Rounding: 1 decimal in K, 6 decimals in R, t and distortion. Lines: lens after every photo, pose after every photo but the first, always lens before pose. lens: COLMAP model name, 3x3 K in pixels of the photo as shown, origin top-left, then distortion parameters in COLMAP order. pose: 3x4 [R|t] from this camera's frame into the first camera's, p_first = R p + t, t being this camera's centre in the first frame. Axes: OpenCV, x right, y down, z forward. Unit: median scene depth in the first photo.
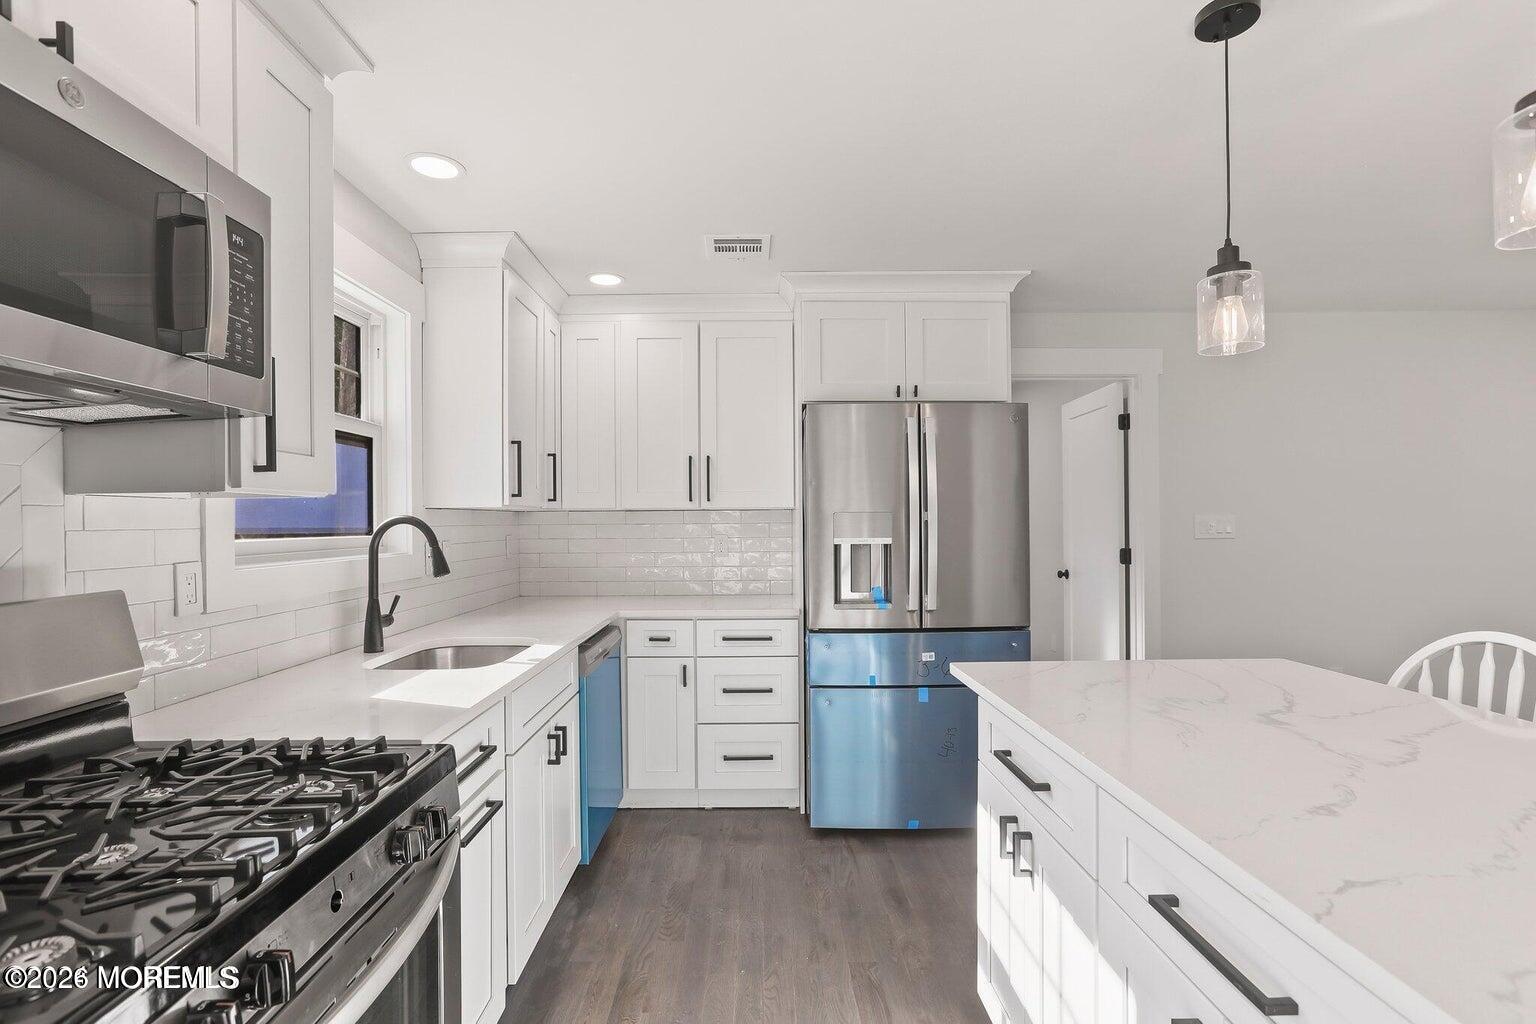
lens RADIAL K [[705.8, 0, 741.0], [0, 705.8, 506.4], [0, 0, 1]] dist [-0.008177, 0.004324]
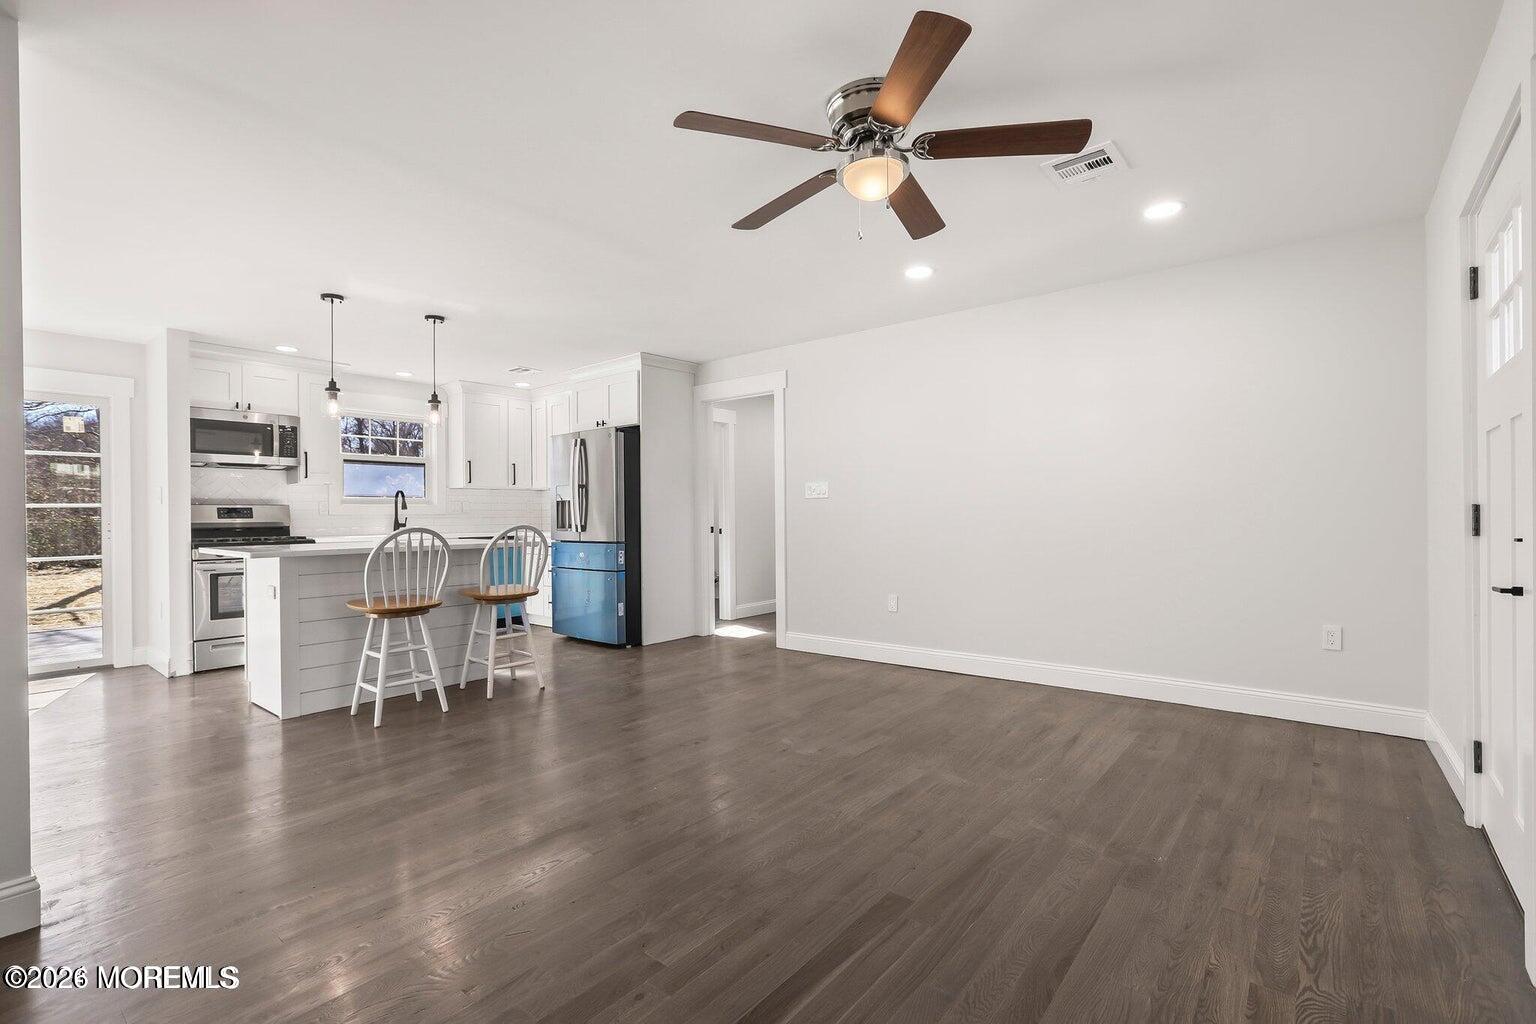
lens RADIAL K [[705.8, 0, 770.4], [0, 705.8, 516.3], [0, 0, 1]] dist [-0.008177, 0.004324]
pose [[0.797970, -0.001442, -0.602696, 2.608358], [0.017383, 0.999636, 0.020624, 0.090400], [0.602447, -0.026934, 0.797704, -0.461361]]
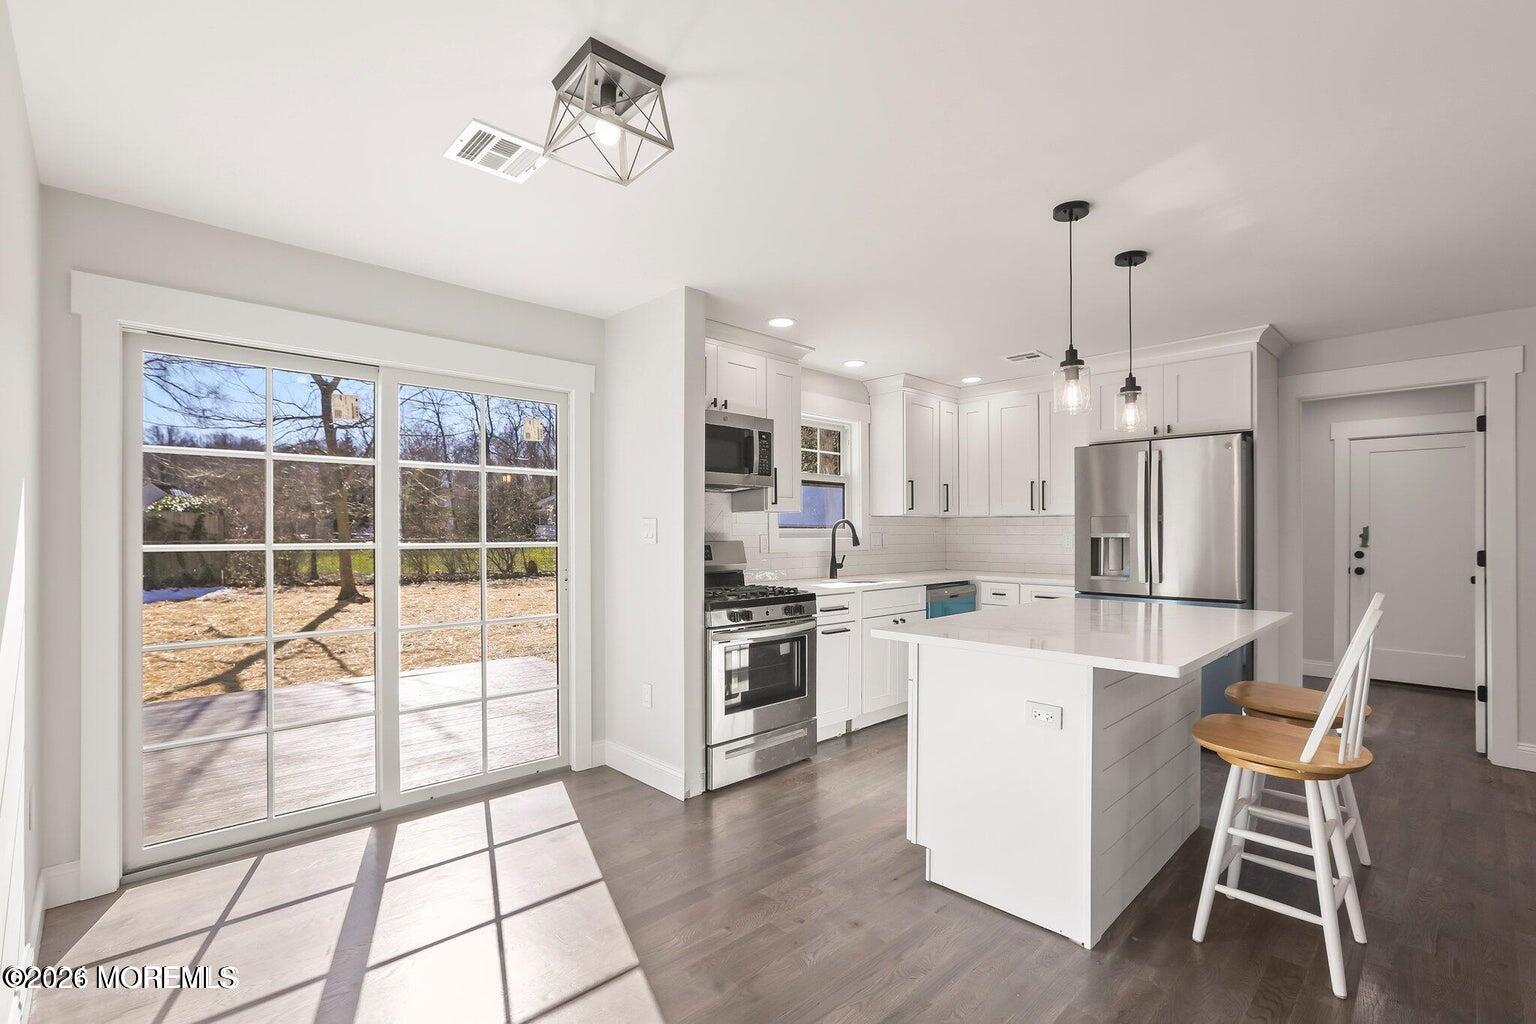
lens RADIAL K [[705.8, 0, 763.8], [0, 705.8, 526.7], [0, 0, 1]] dist [-0.008177, 0.004324]
pose [[0.703804, -0.001217, -0.710393, 0.948402], [0.009588, 0.999924, 0.007785, 0.015534], [0.710330, -0.012291, 0.703762, -0.775803]]
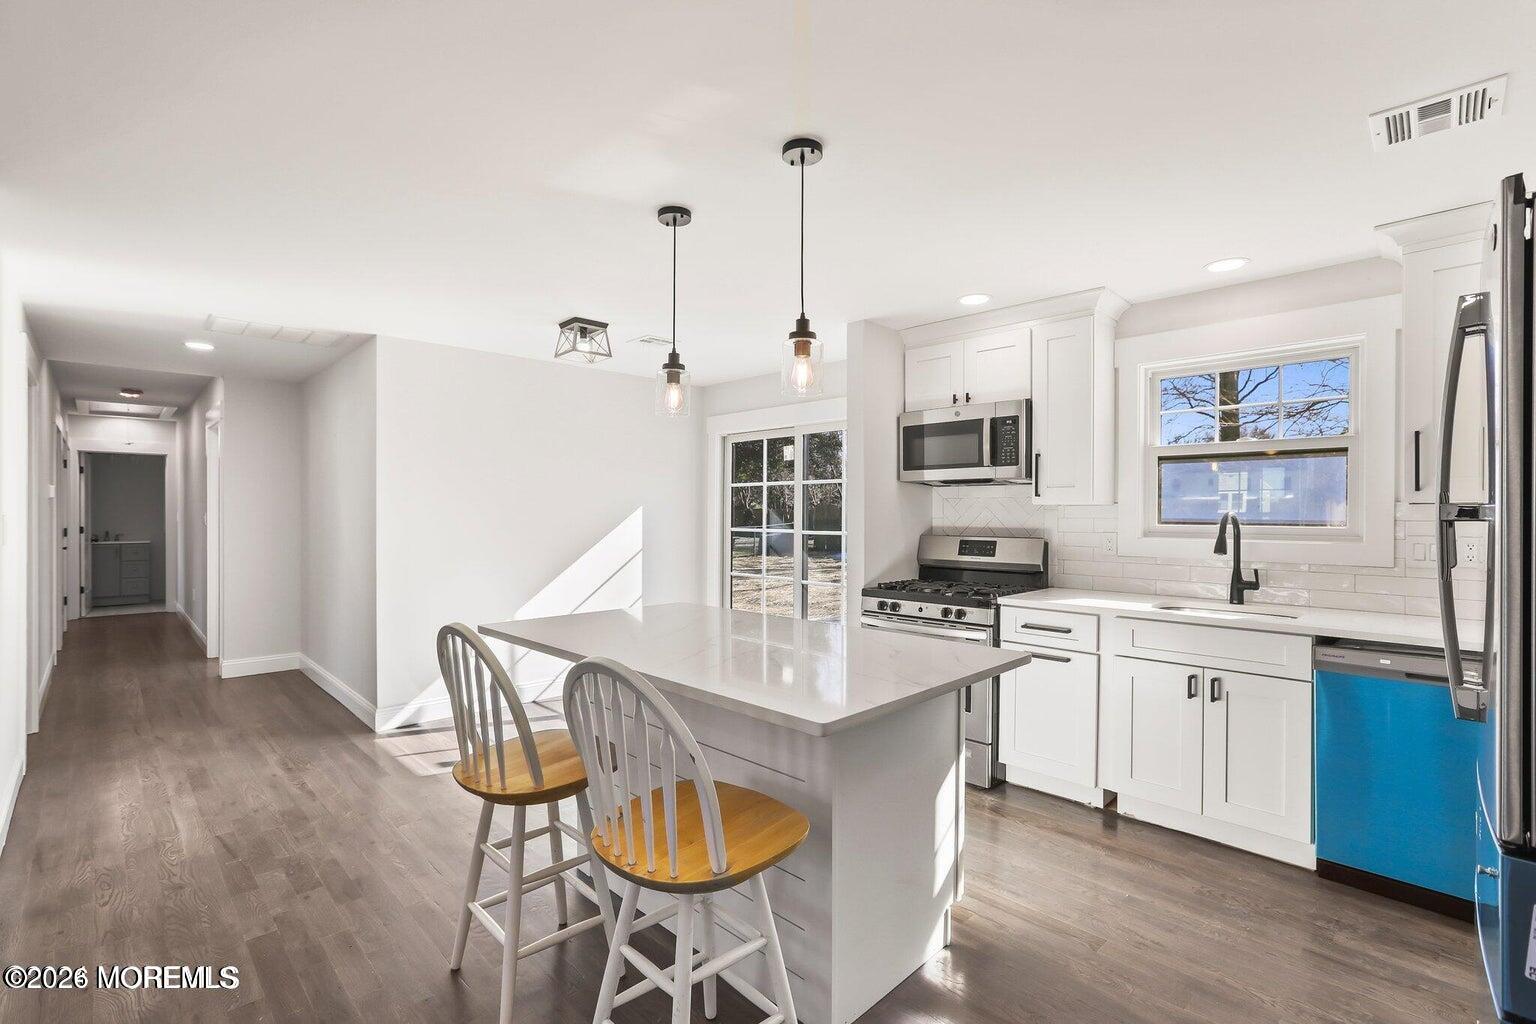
lens RADIAL K [[705.8, 0, 770.5], [0, 705.8, 505.0], [0, 0, 1]] dist [-0.008177, 0.004324]
pose [[-0.705643, -0.004461, -0.708553, 1.199720], [0.012655, 0.999741, -0.018897, 0.013482], [0.708454, -0.022302, -0.705405, 1.319507]]
